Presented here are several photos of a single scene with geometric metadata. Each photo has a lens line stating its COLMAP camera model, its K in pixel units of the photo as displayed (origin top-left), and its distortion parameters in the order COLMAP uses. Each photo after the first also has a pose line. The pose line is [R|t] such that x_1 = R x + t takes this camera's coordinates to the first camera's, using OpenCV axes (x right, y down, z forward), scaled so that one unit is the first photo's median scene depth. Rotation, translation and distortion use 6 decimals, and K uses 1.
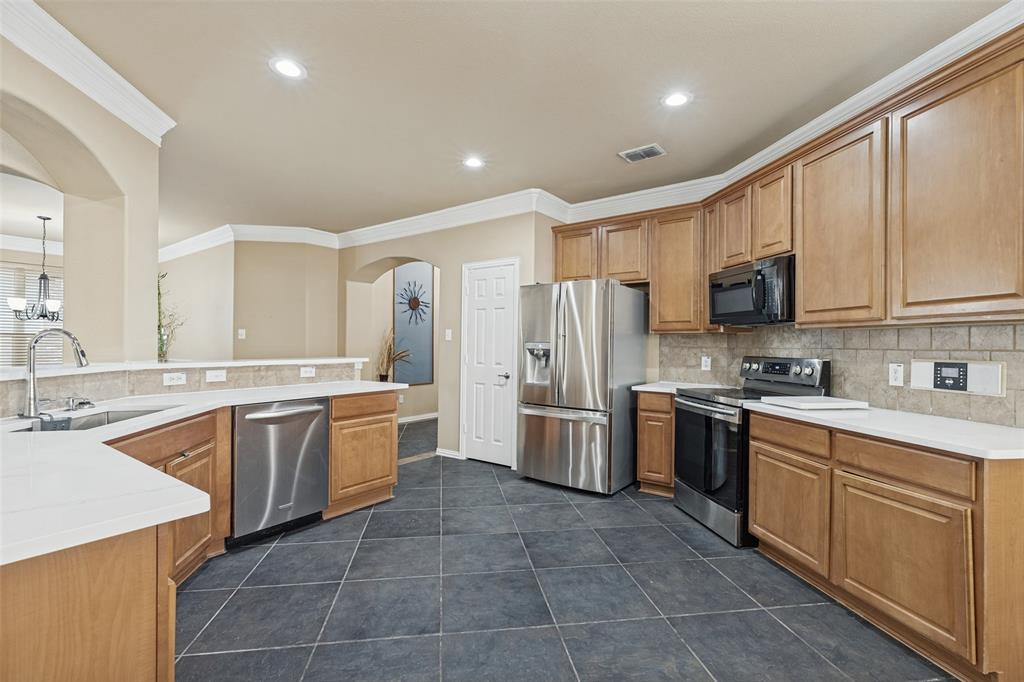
lens RADIAL K [[469.9, 0, 504.0], [0, 469.9, 339.0], [0, 0, 1]] dist [0.004070, -0.000182]
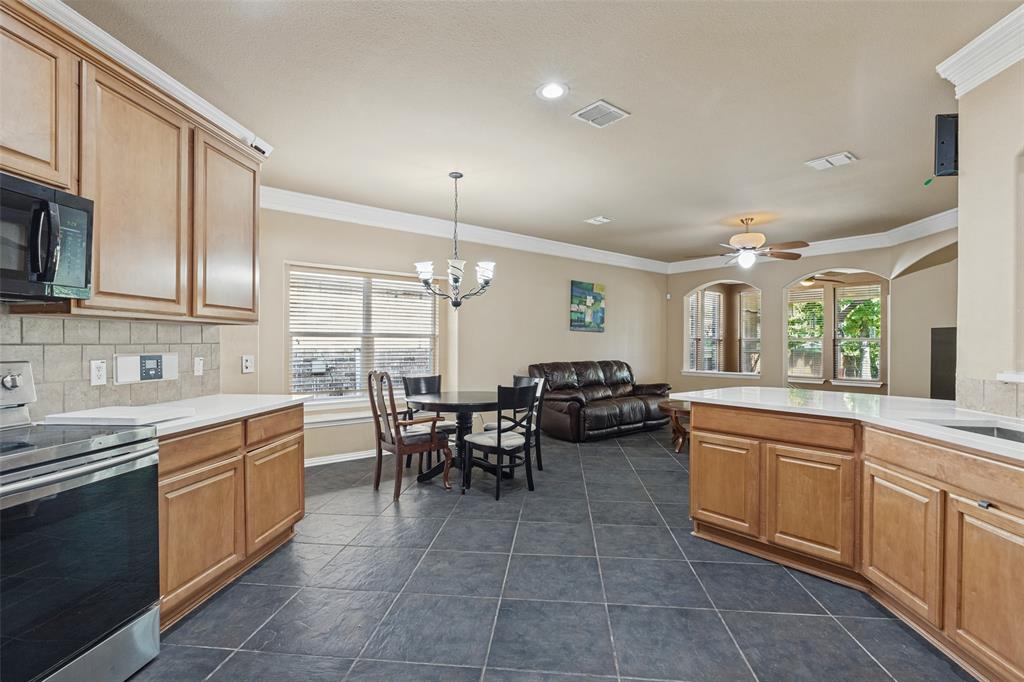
lens RADIAL K [[469.9, 0, 514.4], [0, 469.9, 341.7], [0, 0, 1]] dist [0.004070, -0.000182]
pose [[-0.973444, -0.009638, 0.228724, -0.143799], [-0.012791, 0.999842, -0.012306, 0.019534], [-0.228570, -0.014904, -0.973413, 1.794430]]
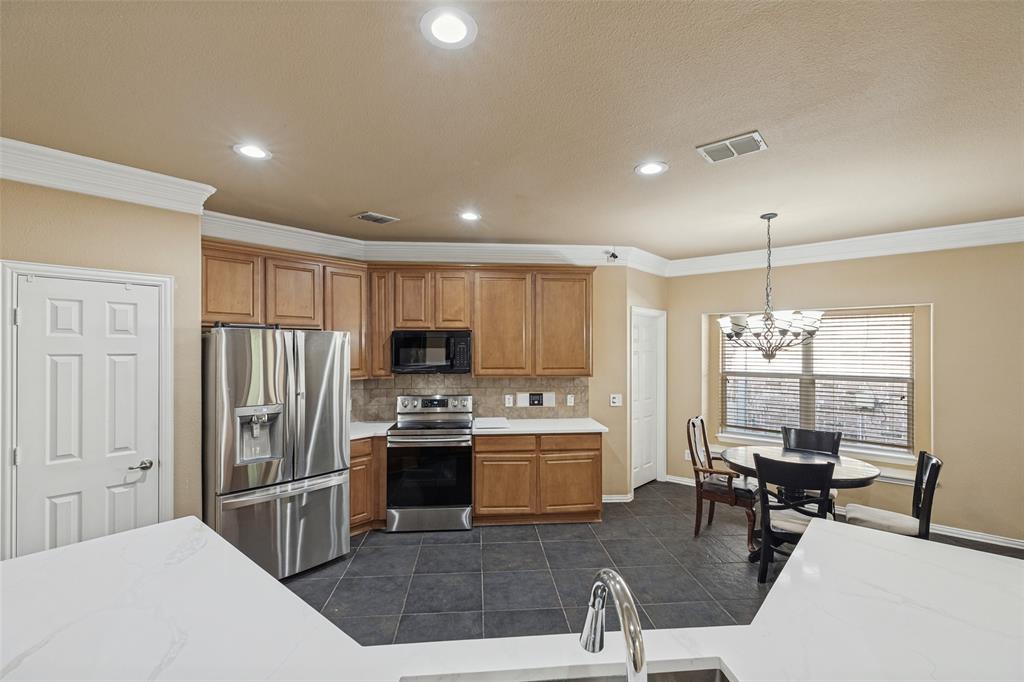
lens RADIAL K [[469.9, 0, 518.5], [0, 469.9, 348.0], [0, 0, 1]] dist [0.004070, -0.000182]
pose [[0.034149, -0.011140, 0.999355, -1.141939], [-0.014648, 0.999825, 0.011646, -0.171881], [-0.999309, -0.015036, 0.033980, 0.956893]]
